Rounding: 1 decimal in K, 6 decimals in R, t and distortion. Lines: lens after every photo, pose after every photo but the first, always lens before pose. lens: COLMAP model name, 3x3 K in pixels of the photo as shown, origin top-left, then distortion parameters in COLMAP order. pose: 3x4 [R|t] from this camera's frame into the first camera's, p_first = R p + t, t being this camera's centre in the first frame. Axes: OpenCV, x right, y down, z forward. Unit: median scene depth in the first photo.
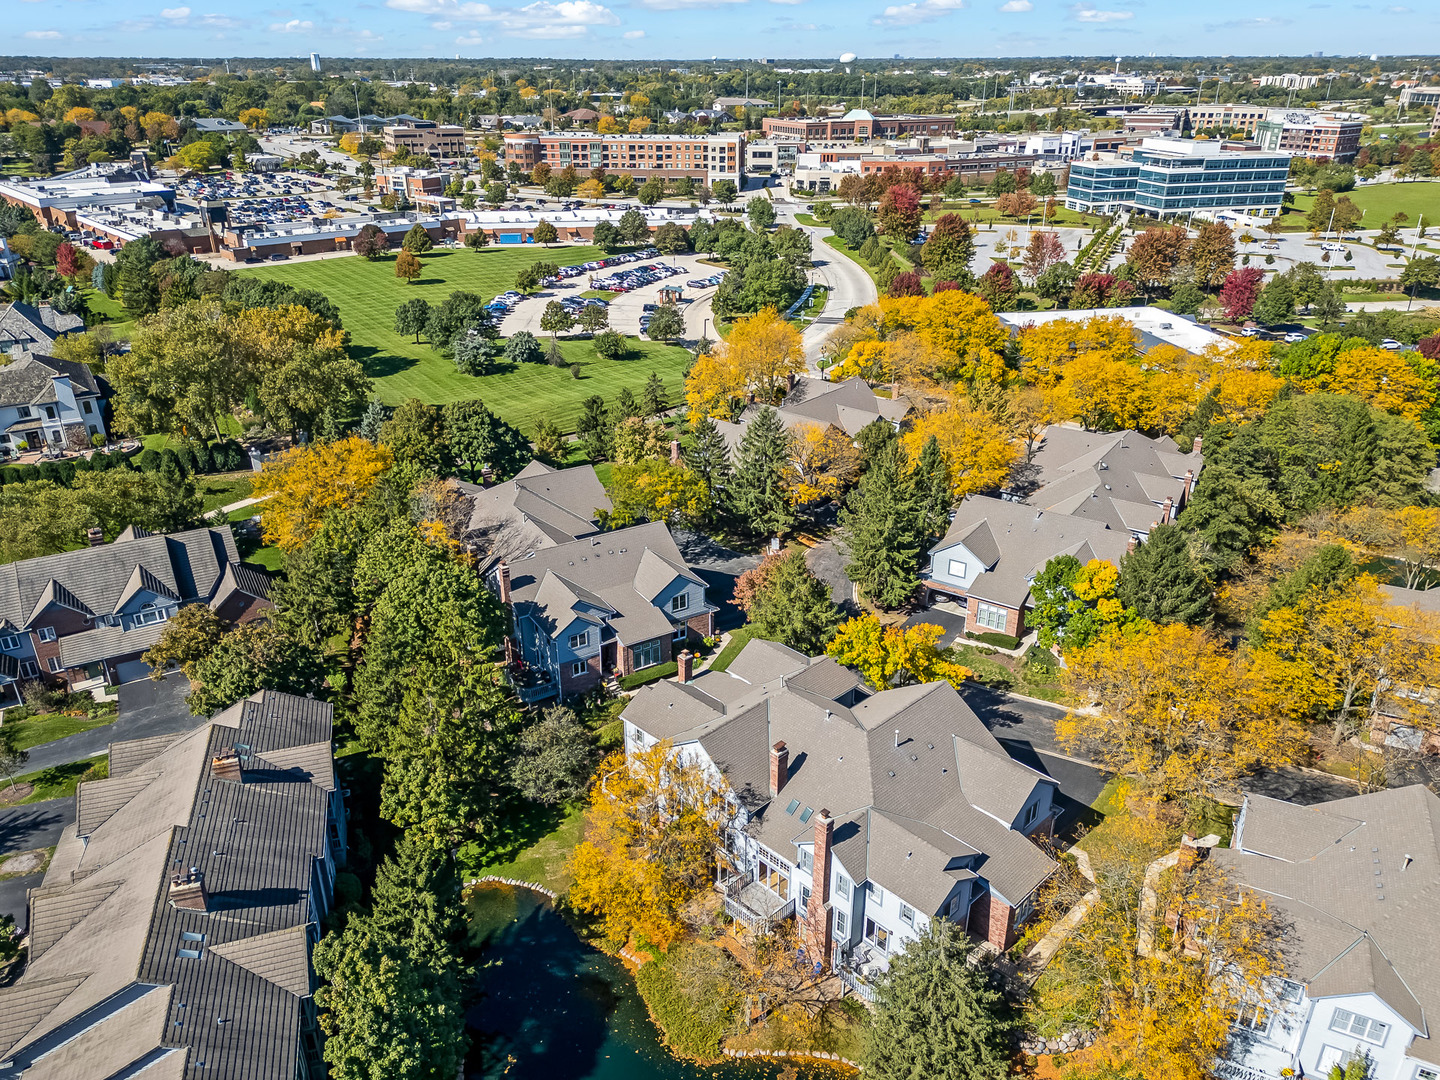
lens RADIAL K [[1000.8, 0, 726.0], [0, 1000.8, 580.5], [0, 0, 1]] dist [0.060444, -0.055503]
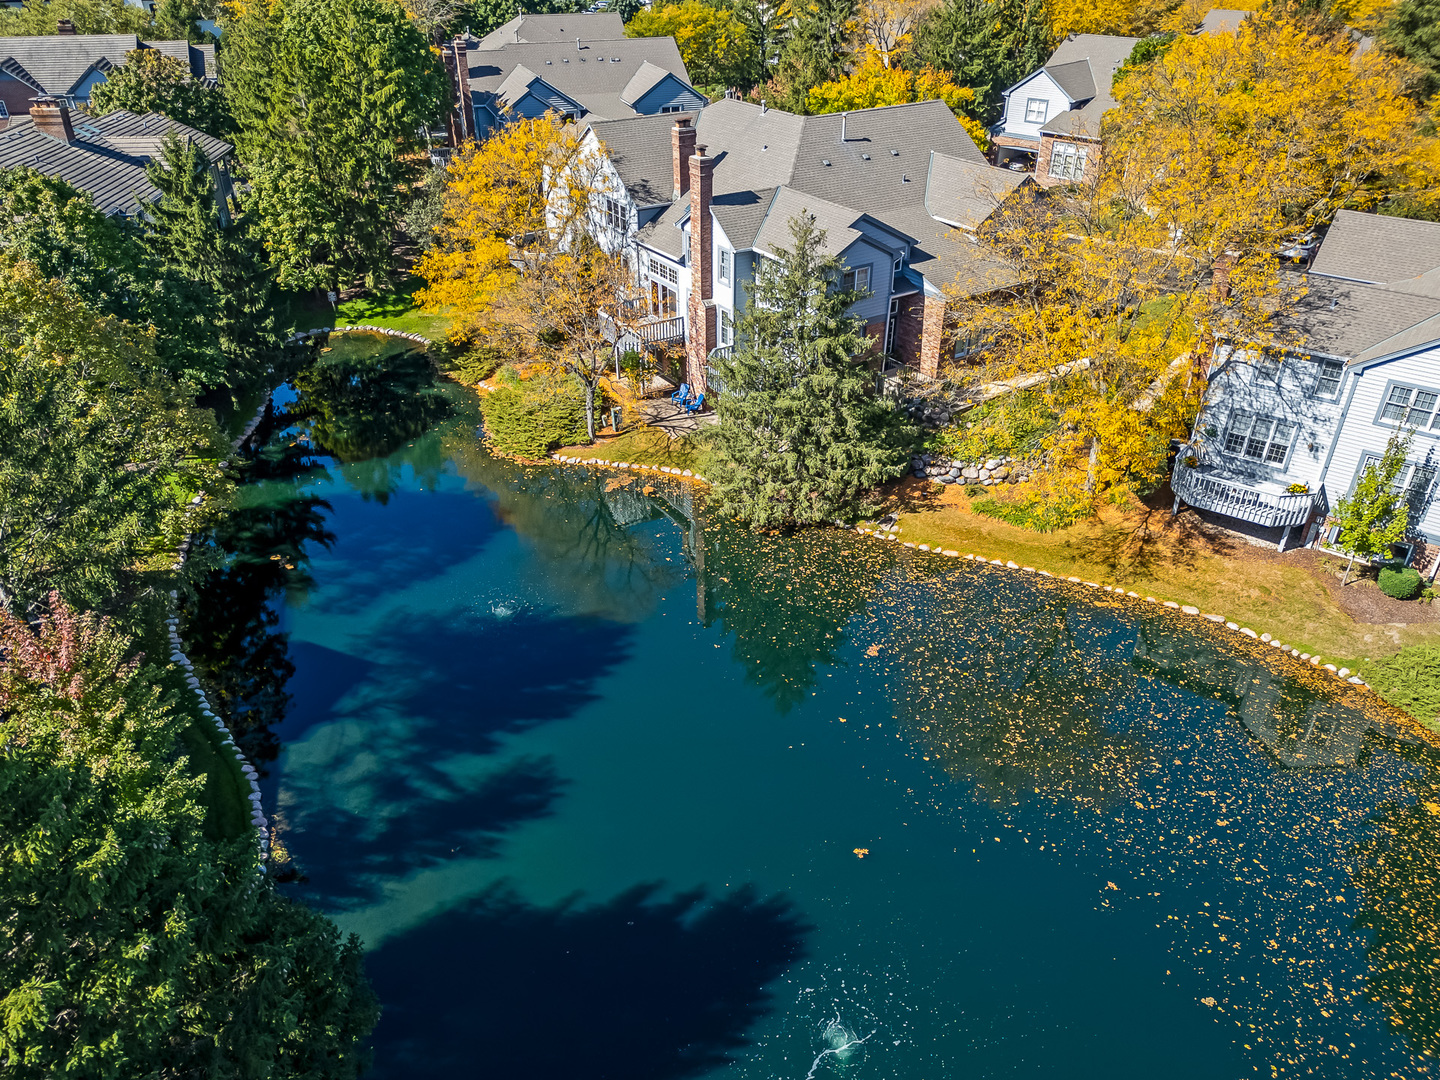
lens RADIAL K [[1000.8, 0, 726.0], [0, 1000.8, 580.5], [0, 0, 1]] dist [0.060444, -0.055503]
pose [[0.979885, 0.103066, -0.170891, 0.250562], [-0.082067, 0.988668, 0.125701, 0.409337], [0.181910, -0.109148, 0.977239, 0.218419]]
